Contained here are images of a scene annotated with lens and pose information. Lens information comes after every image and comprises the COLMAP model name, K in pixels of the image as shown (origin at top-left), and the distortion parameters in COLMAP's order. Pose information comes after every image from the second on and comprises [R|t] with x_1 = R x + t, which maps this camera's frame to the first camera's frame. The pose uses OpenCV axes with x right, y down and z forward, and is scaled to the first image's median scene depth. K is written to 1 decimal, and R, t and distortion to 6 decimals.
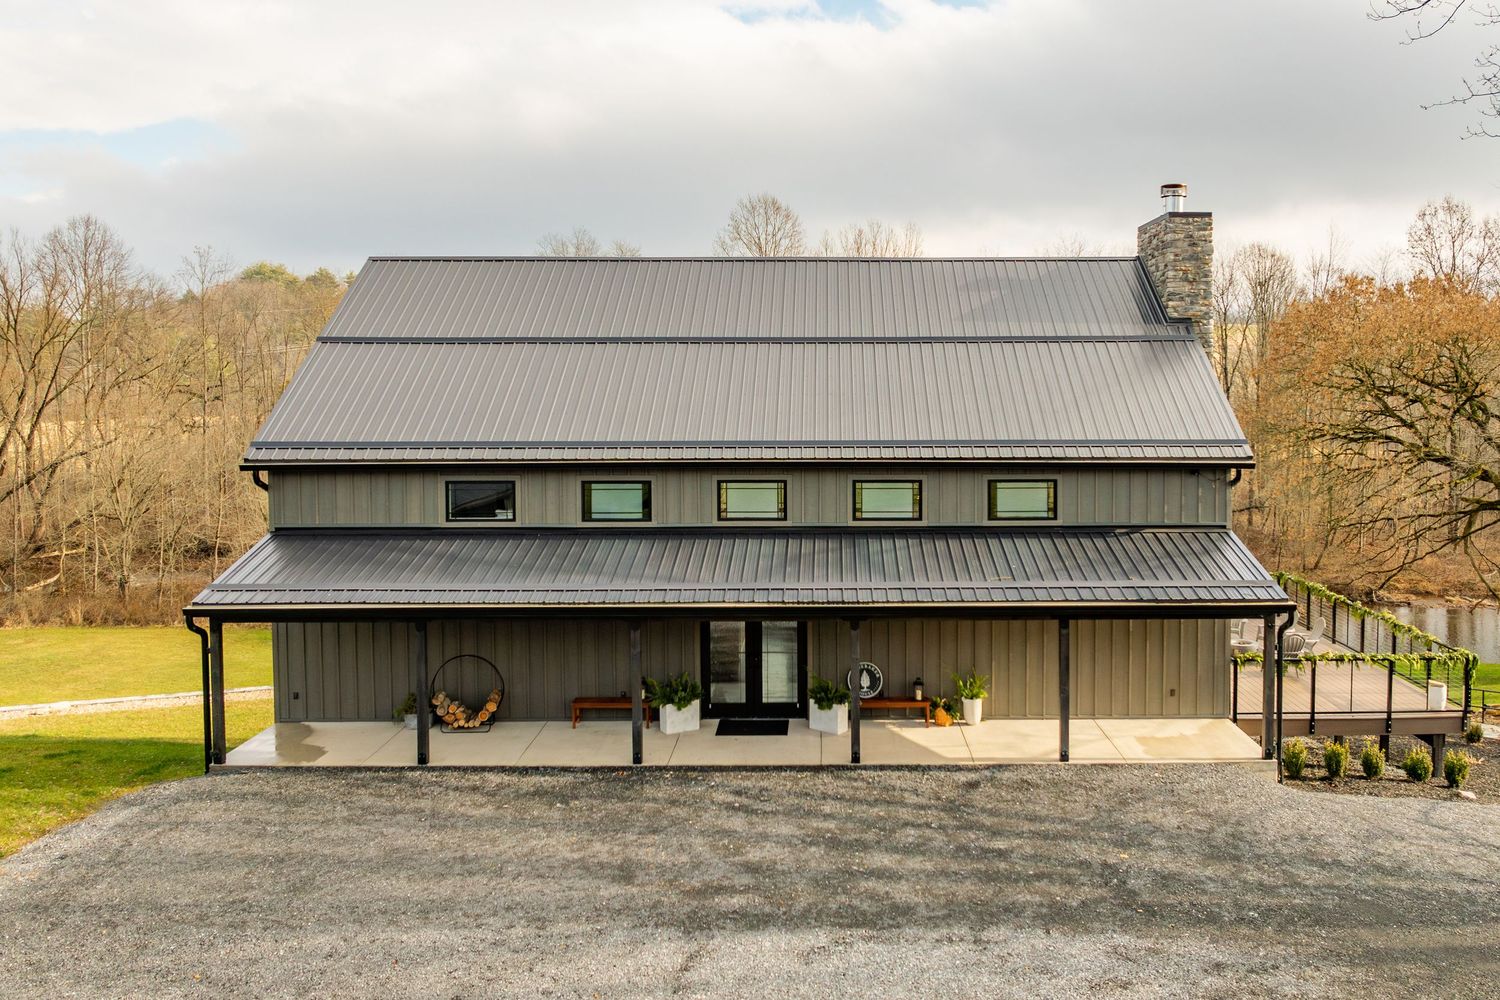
lens RADIAL K [[1191.0, 0, 750.0], [0, 1191.0, 500.0], [0, 0, 1]] dist [-0.031342, -0.004291]
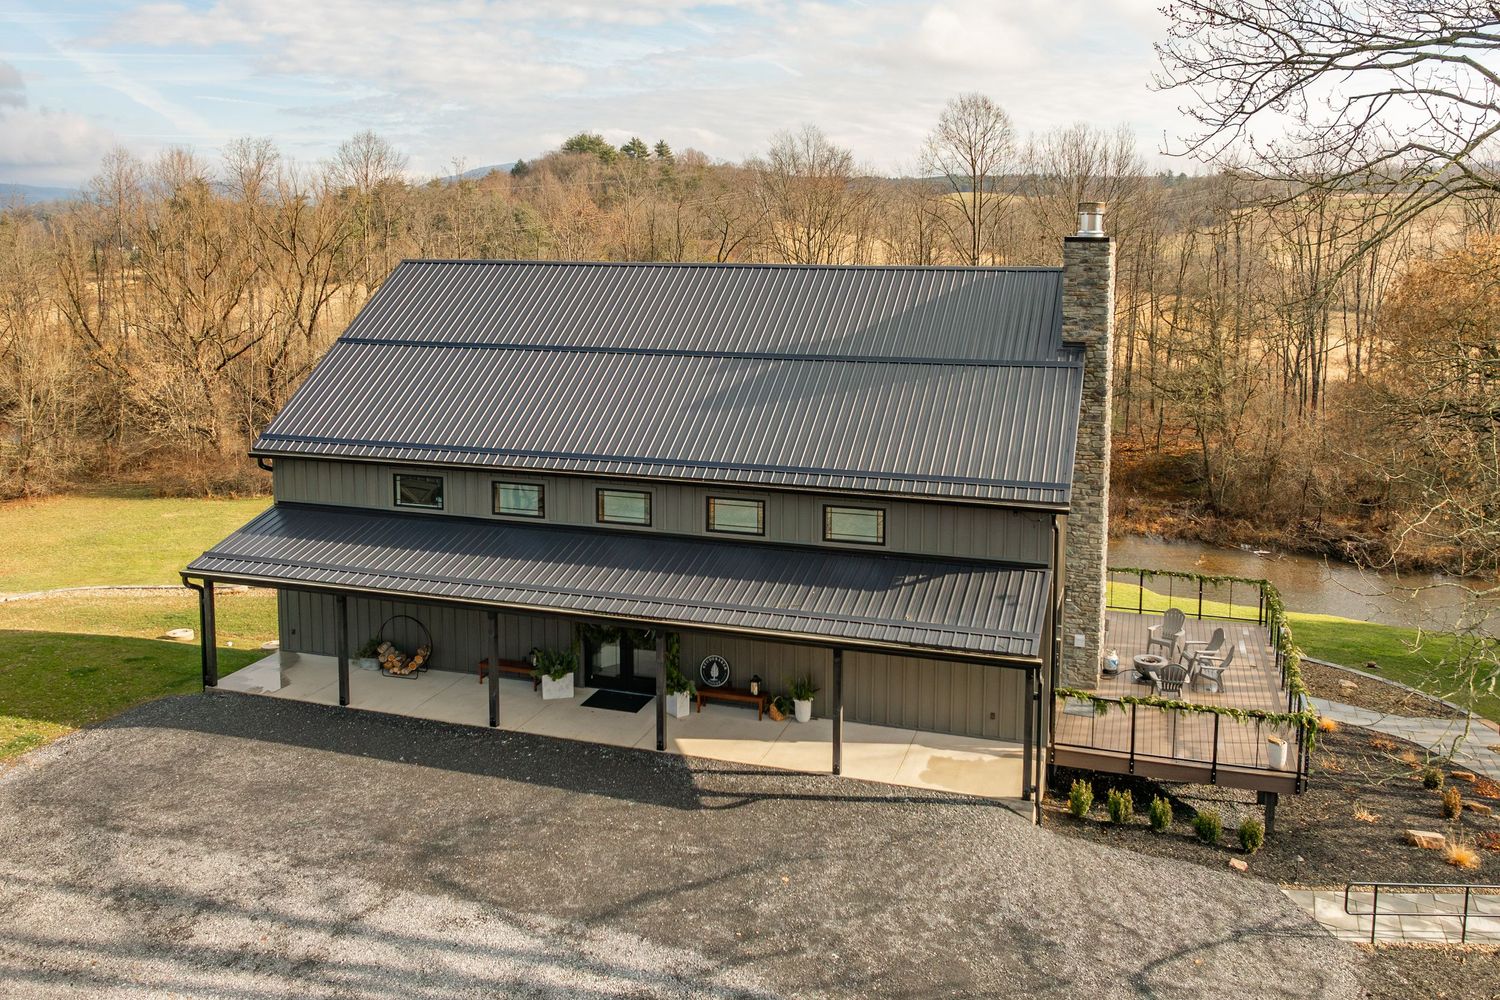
lens RADIAL K [[1178.6, 0, 663.5], [0, 1178.6, 454.3], [0, 0, 1]] dist [-0.029551, -0.001197]
pose [[0.949379, 0.054371, -0.309392, 0.391754], [-0.030954, 0.996306, 0.080100, -0.144687], [0.312605, -0.066469, 0.947555, -0.065119]]
